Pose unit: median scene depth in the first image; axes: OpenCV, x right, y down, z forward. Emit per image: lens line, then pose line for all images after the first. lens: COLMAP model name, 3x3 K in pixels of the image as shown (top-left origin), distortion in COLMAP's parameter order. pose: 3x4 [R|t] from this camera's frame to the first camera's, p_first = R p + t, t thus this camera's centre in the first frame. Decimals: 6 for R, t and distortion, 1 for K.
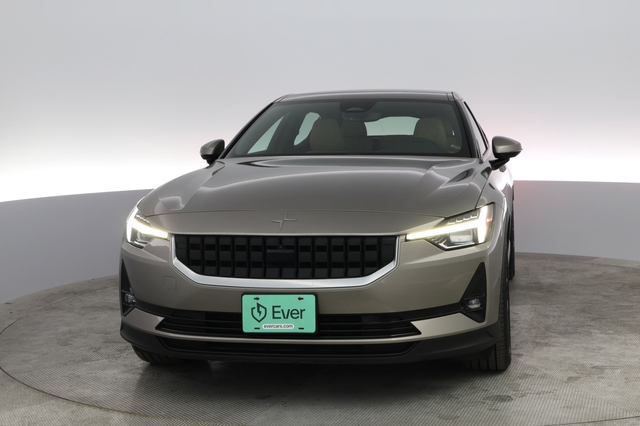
lens RADIAL K [[634.8, 0, 320.9], [0, 634.8, 214.5], [0, 0, 1]] dist [-0.052121, 0.000000]
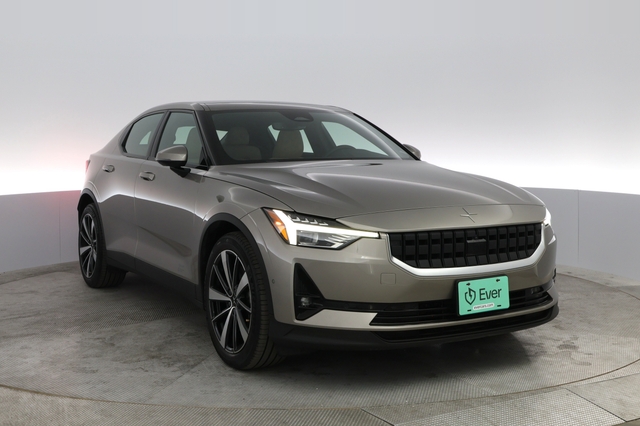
lens RADIAL K [[634.8, 0, 317.6], [0, 634.8, 209.5], [0, 0, 1]] dist [-0.052121, 0.000000]
pose [[0.911565, -0.049483, 0.408168, -0.789031], [0.059339, 0.998172, -0.011511, -0.002598], [-0.406852, 0.034714, 0.912834, 0.076345]]
